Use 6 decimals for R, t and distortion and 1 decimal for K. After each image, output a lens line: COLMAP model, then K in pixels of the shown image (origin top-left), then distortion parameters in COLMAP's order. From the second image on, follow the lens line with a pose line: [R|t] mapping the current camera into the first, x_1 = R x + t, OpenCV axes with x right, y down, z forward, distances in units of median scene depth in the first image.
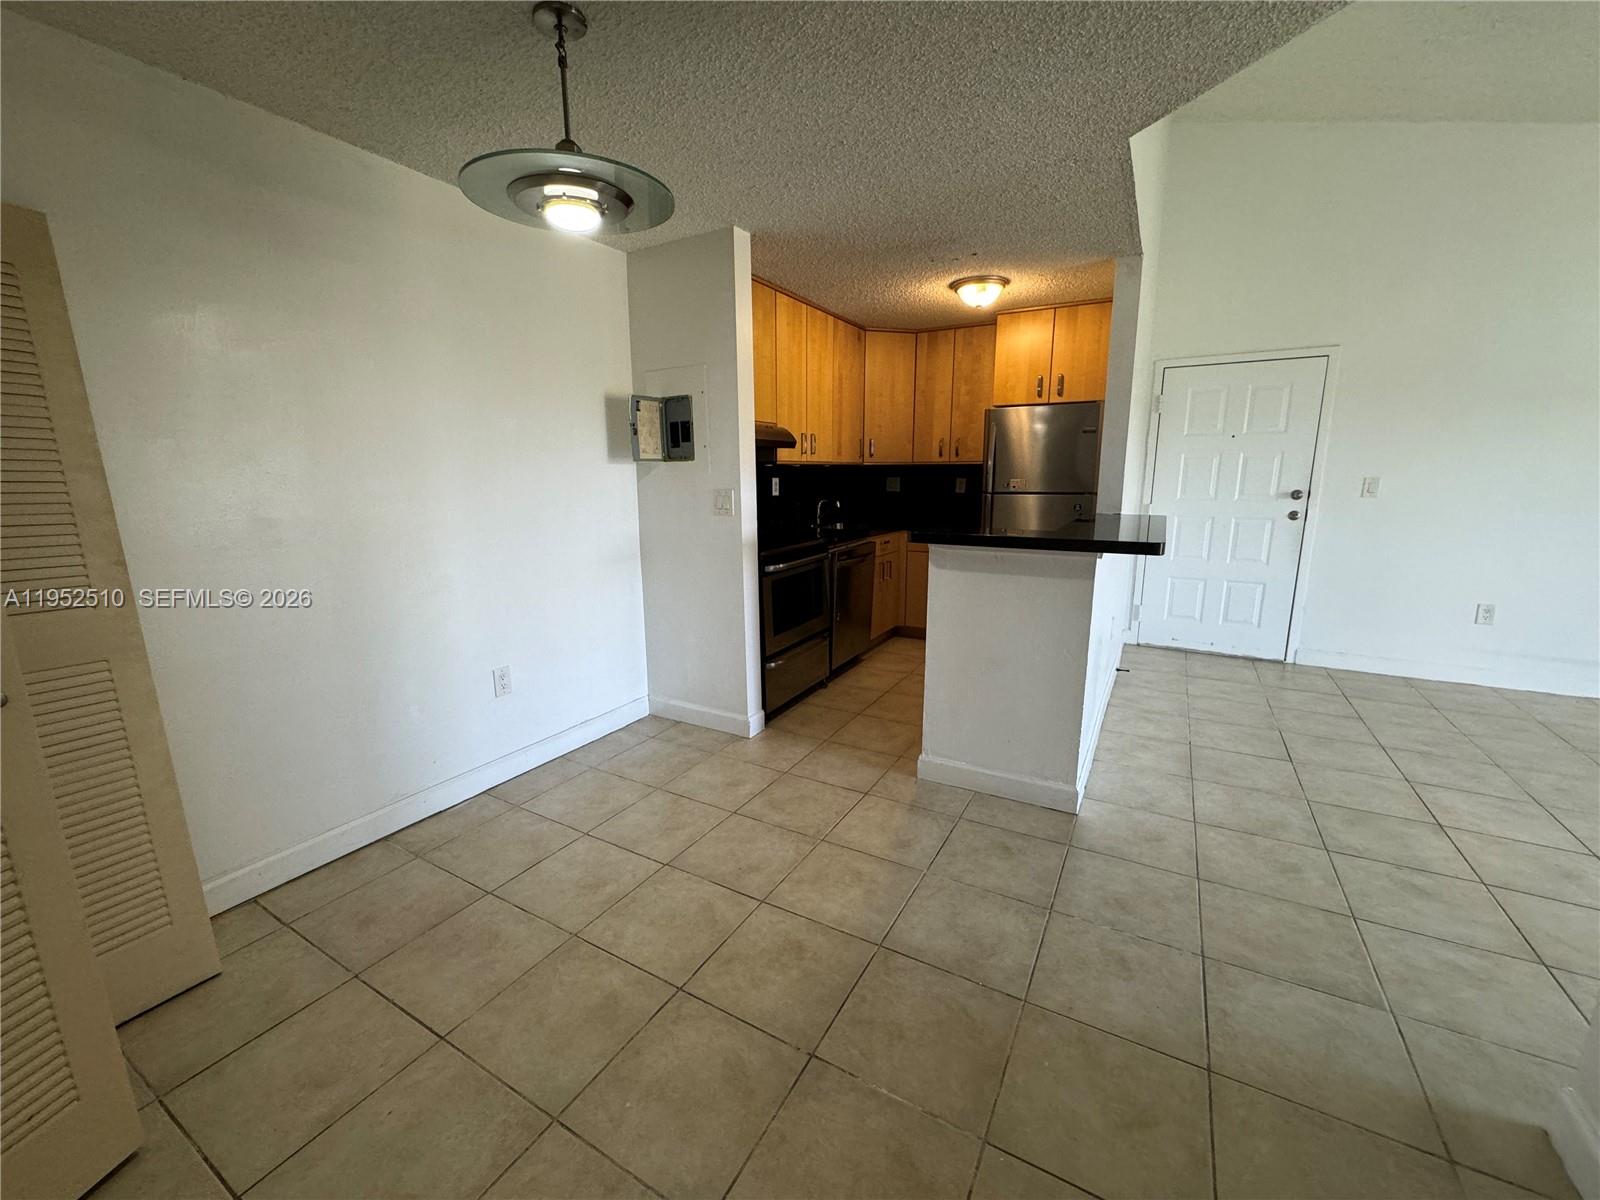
lens RADIAL K [[636.7, 0, 796.6], [0, 636.7, 602.2], [0, 0, 1]] dist [-0.002557, -0.000218]
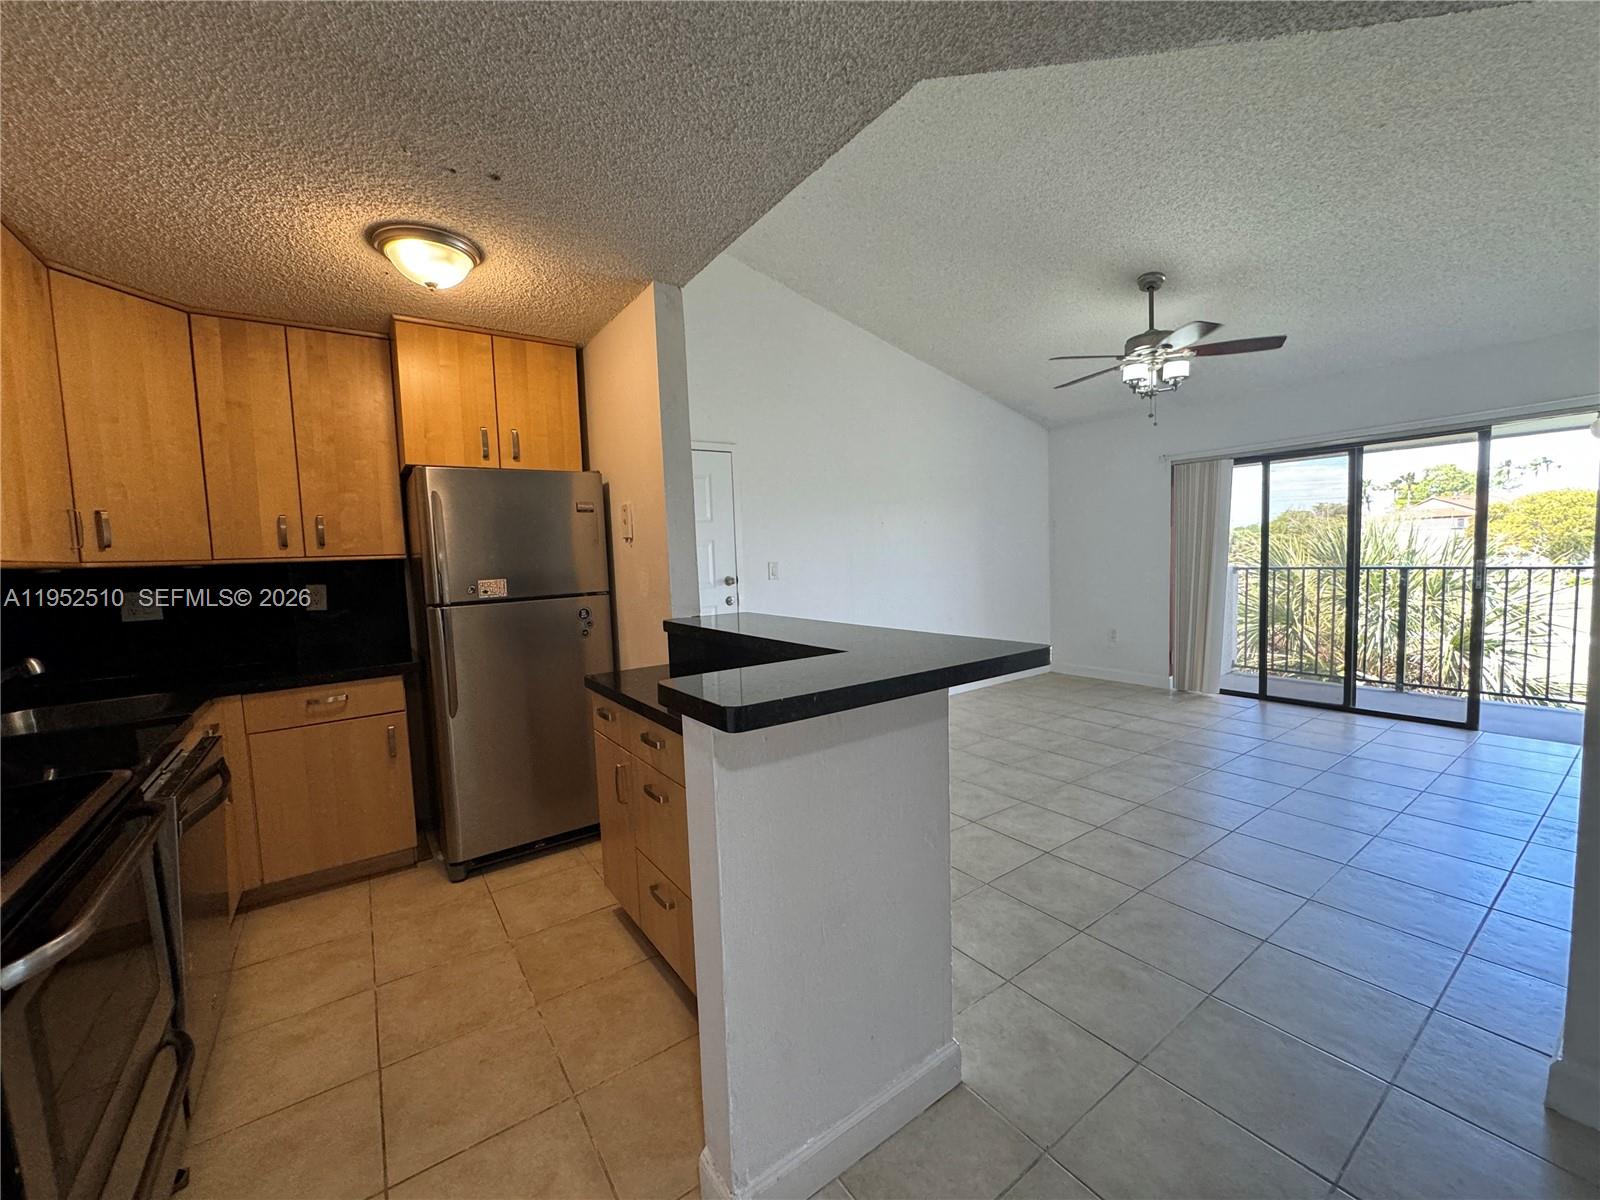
lens RADIAL K [[636.7, 0, 800.4], [0, 636.7, 599.6], [0, 0, 1]] dist [-0.002557, -0.000218]
pose [[0.421009, -0.076671, 0.903810, -0.101110], [0.215596, 0.976324, -0.017606, -0.098252], [-0.881062, 0.202270, 0.427571, 0.469722]]
